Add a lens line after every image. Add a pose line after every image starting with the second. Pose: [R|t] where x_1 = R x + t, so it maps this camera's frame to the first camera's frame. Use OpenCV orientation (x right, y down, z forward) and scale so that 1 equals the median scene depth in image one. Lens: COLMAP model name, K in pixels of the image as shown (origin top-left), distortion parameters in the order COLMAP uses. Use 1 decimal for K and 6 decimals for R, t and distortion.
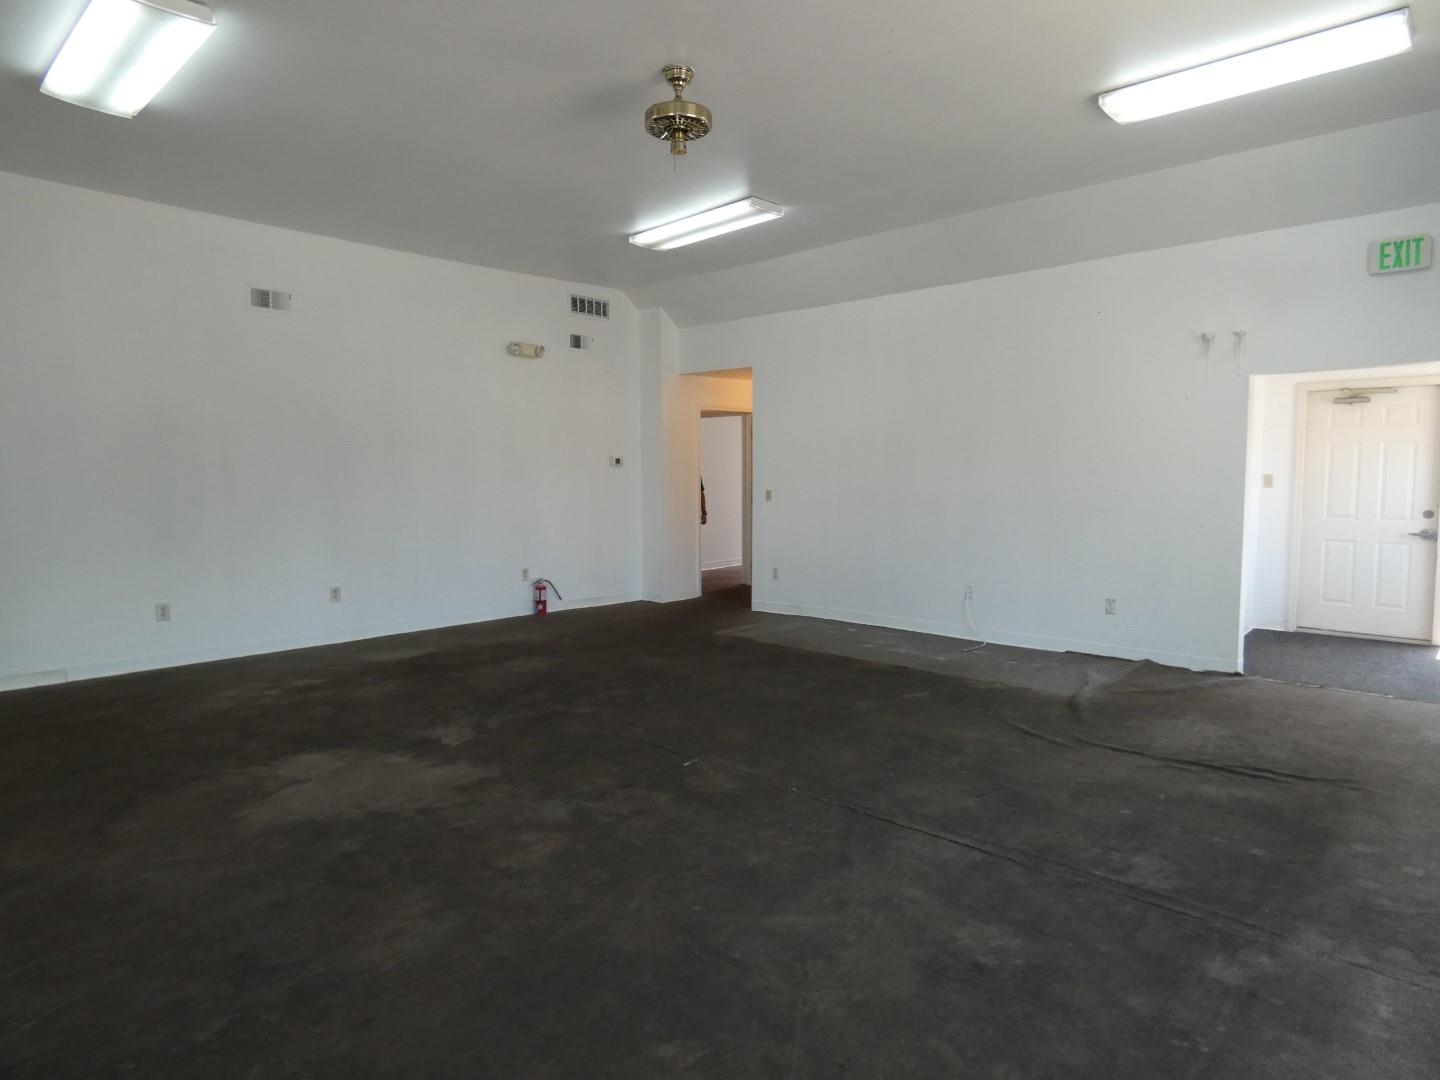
lens RADIAL K [[858.4, 0, 714.4], [0, 858.4, 547.6], [0, 0, 1]] dist [-0.001294, -0.006379]
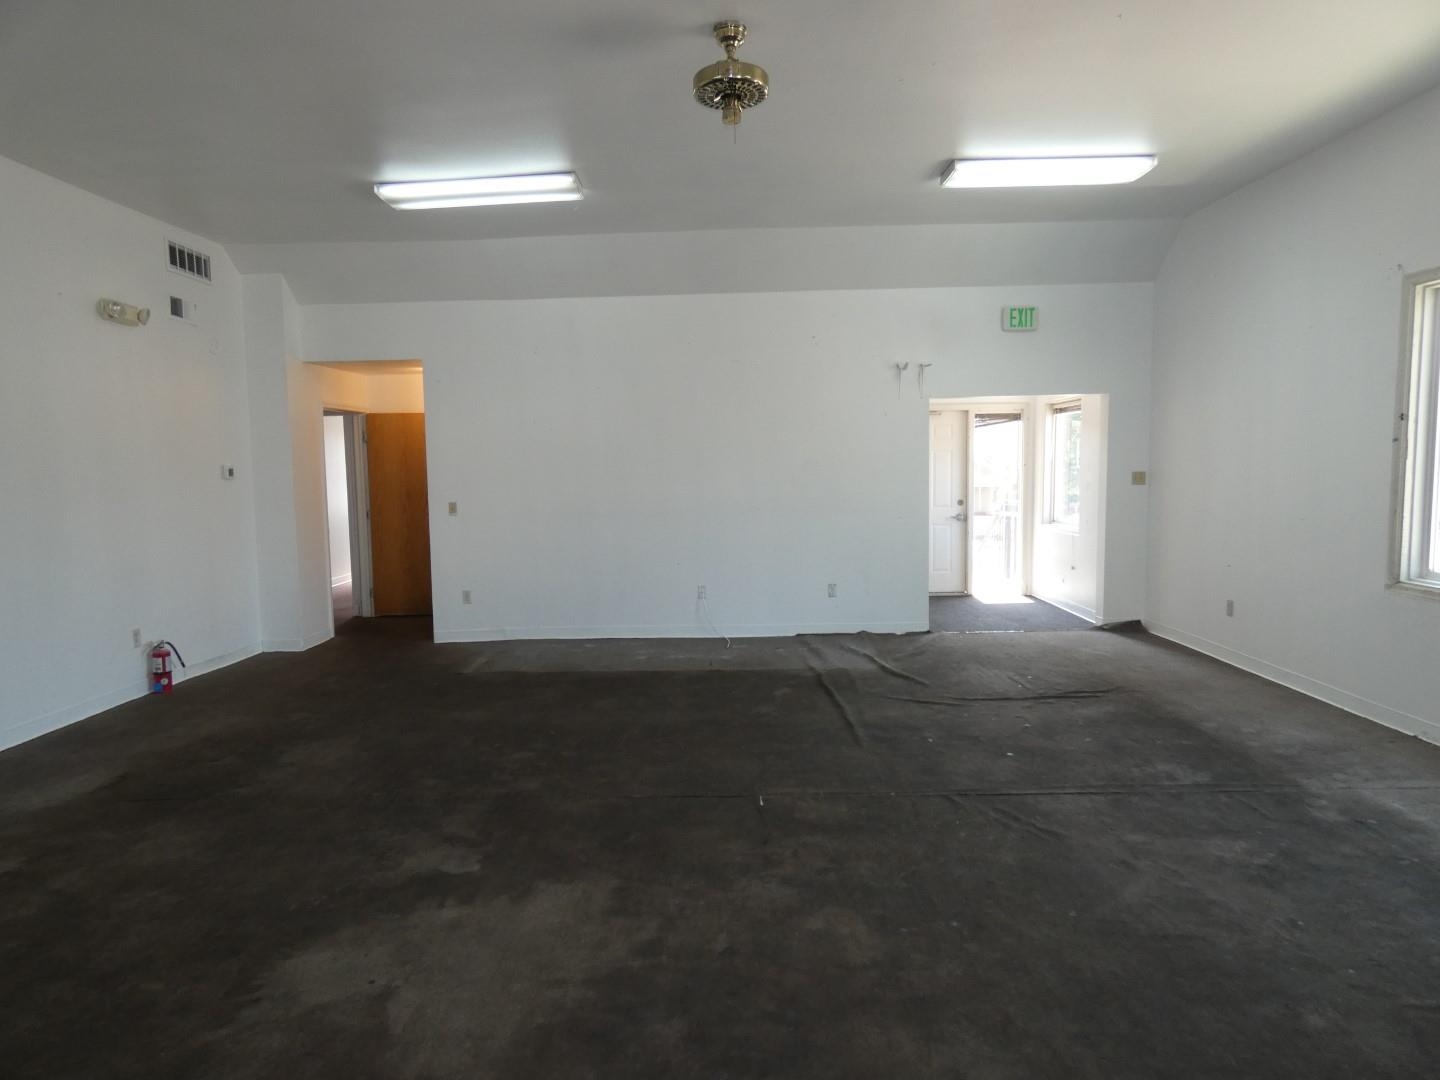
lens RADIAL K [[858.4, 0, 714.2], [0, 858.4, 543.7], [0, 0, 1]] dist [-0.001294, -0.006379]
pose [[0.742687, -0.067697, 0.666208, -0.554643], [0.076993, 0.996912, 0.015469, -0.032094], [-0.665197, 0.039805, 0.745606, 0.297855]]
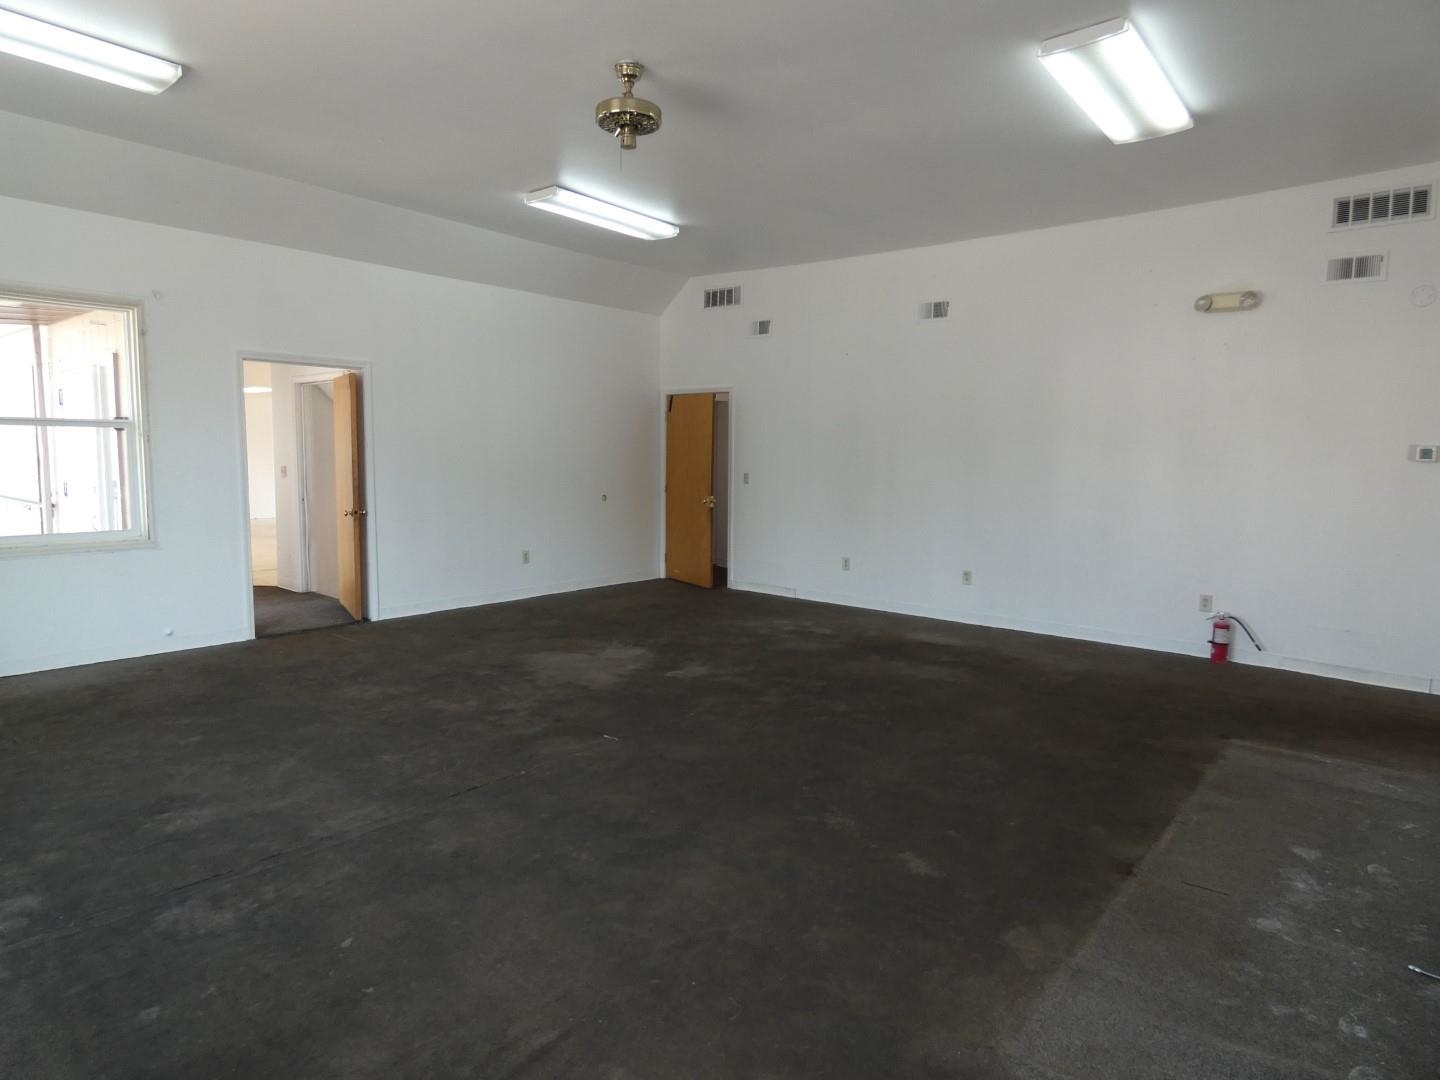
lens RADIAL K [[858.4, 0, 710.7], [0, 858.4, 530.0], [0, 0, 1]] dist [-0.001294, -0.006379]
pose [[0.035961, 0.090454, -0.995251, 0.842958], [-0.105481, 0.990676, 0.086227, -0.085704], [0.993771, 0.101879, 0.045166, 0.895991]]
